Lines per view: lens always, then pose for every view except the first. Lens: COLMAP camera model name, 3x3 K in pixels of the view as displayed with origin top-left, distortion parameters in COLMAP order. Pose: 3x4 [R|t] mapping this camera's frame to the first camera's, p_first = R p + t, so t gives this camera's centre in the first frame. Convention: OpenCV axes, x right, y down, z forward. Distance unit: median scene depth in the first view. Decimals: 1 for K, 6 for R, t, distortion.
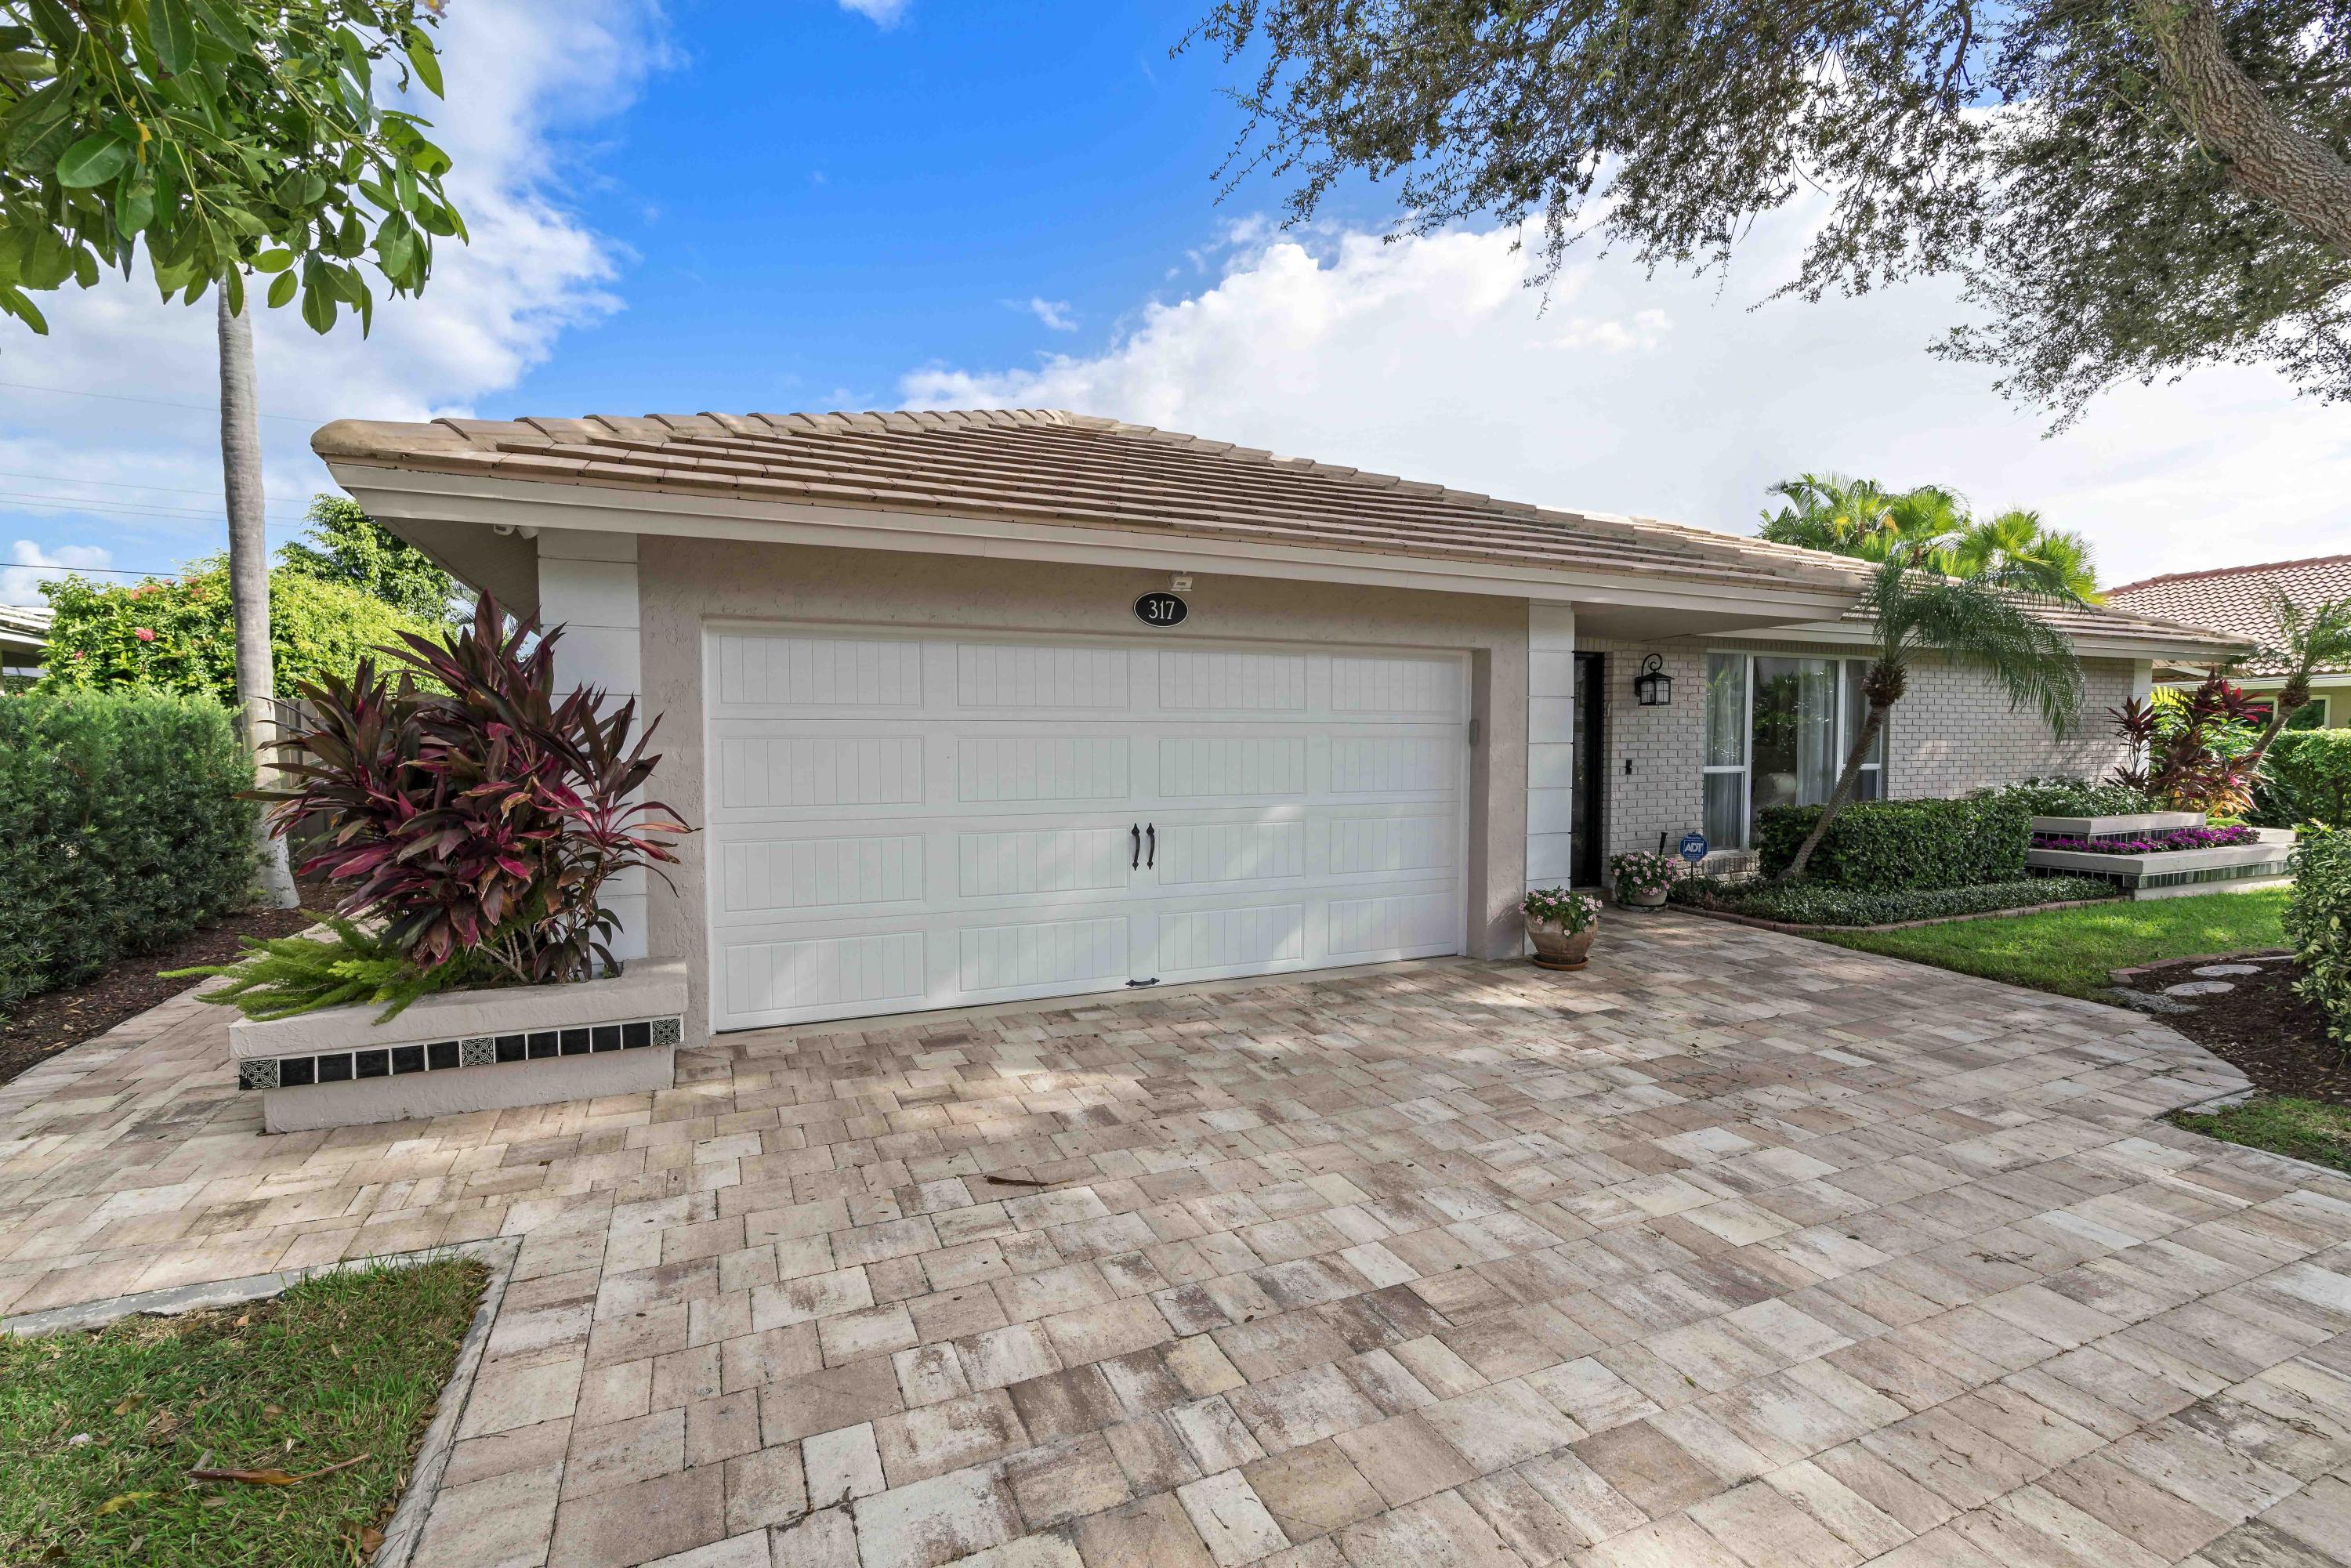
lens RADIAL K [[1052.9, 0, 1175.5], [0, 1052.9, 784.0], [0, 0, 1]] dist [-0.008201, 0.009885]
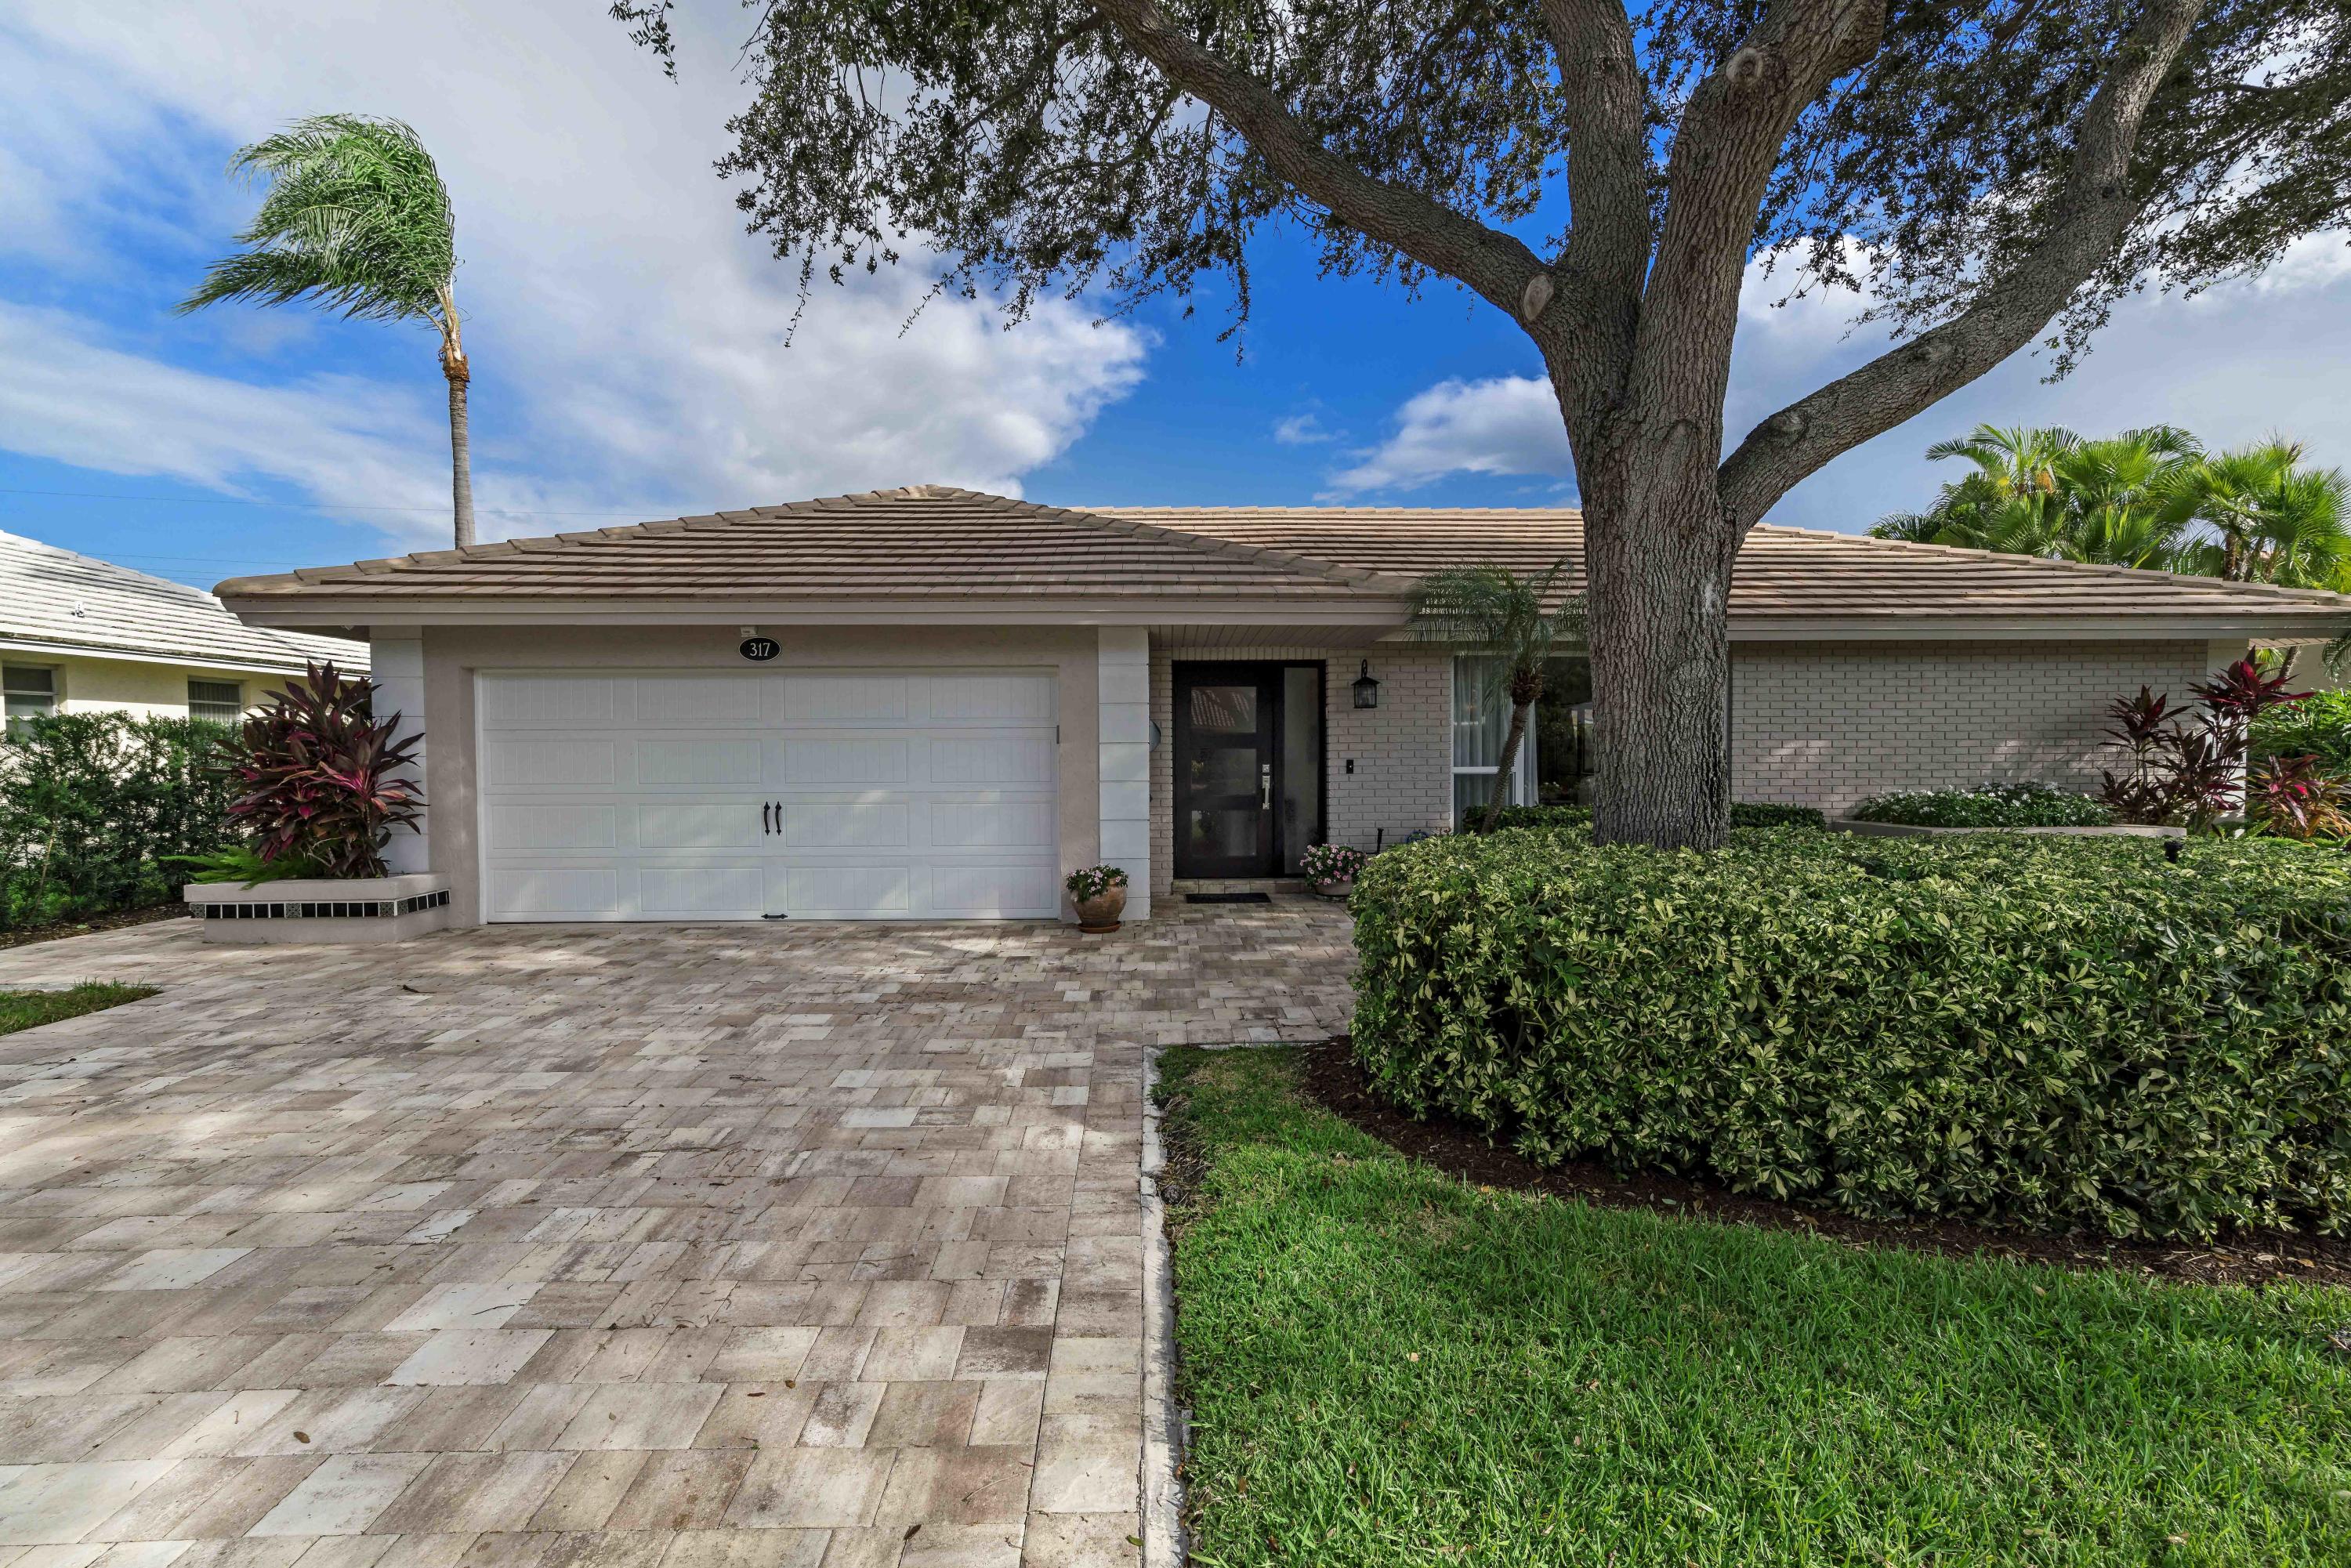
lens RADIAL K [[1052.9, 0, 1175.5], [0, 1052.9, 784.0], [0, 0, 1]] dist [-0.008201, 0.009885]
pose [[0.922416, 0.008137, -0.386113, 1.021578], [-0.012465, 0.999884, -0.008705, 0.019484], [0.385998, 0.012842, 0.922410, -0.078493]]
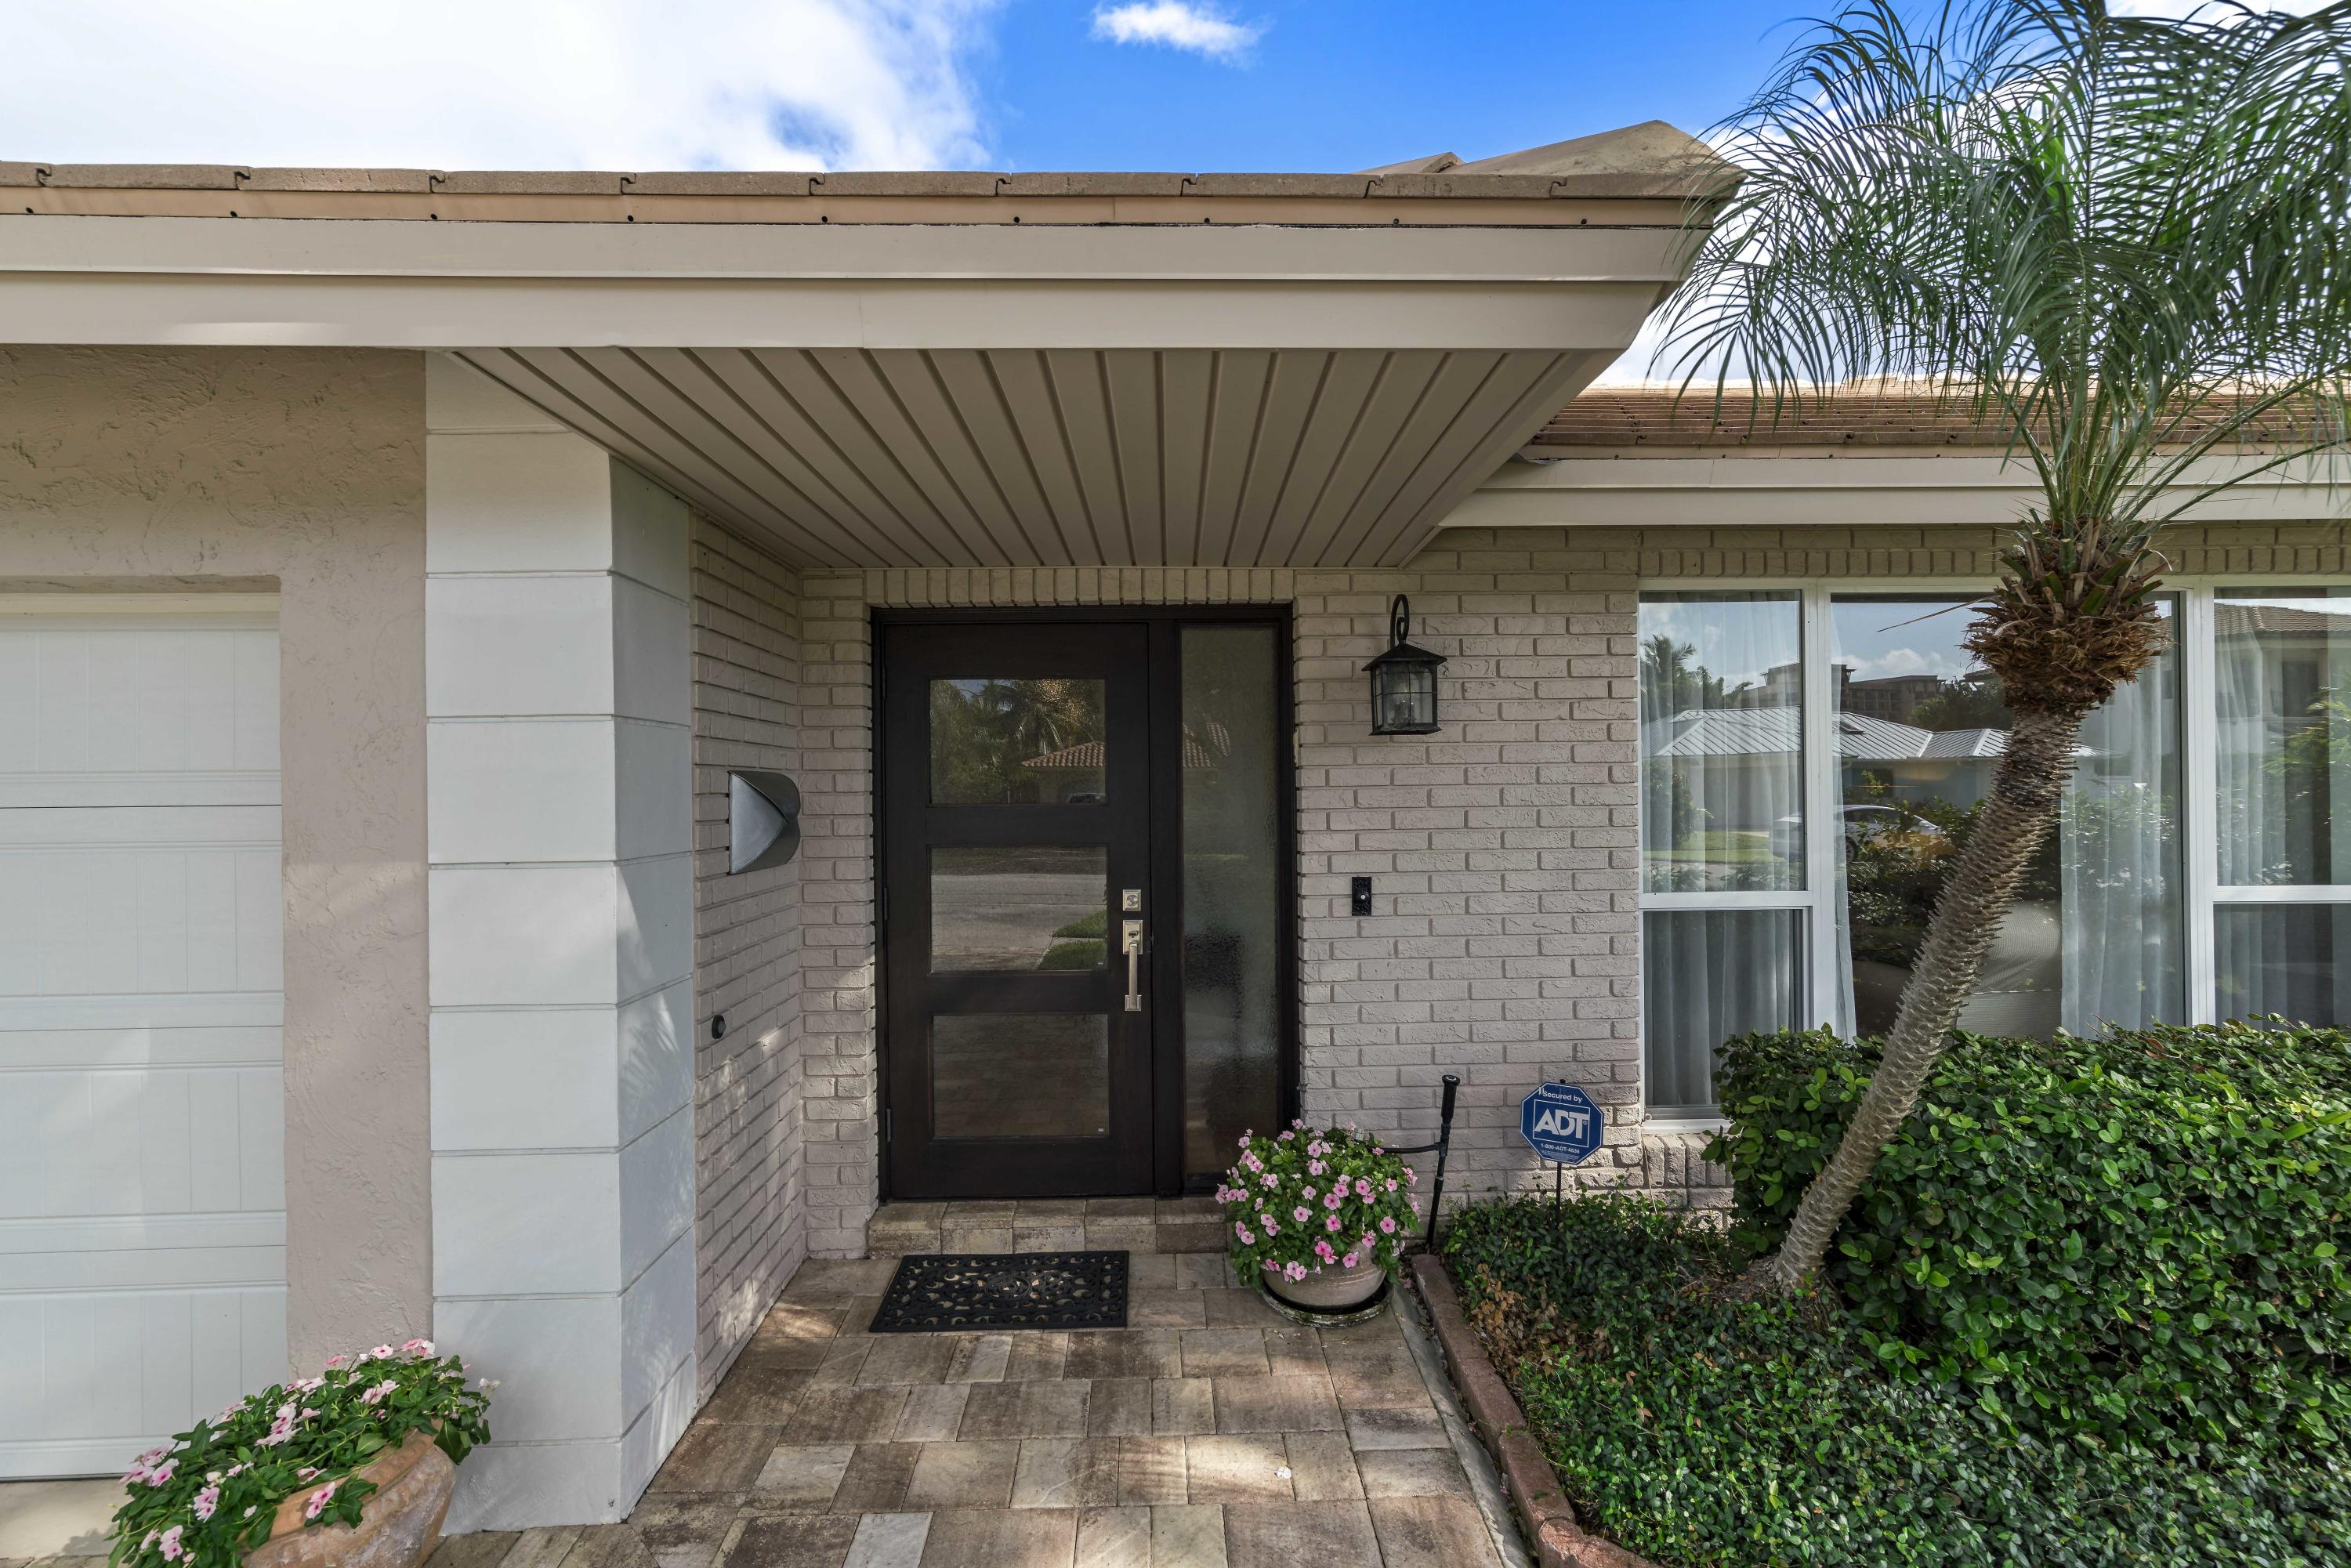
lens RADIAL K [[1052.9, 0, 1175.5], [0, 1052.9, 784.0], [0, 0, 1]] dist [-0.008201, 0.009885]
pose [[0.919112, -0.008780, -0.393899, 0.781610], [-0.008560, 0.999071, -0.042242, -0.060478], [0.393904, 0.042197, 0.918182, 0.928717]]
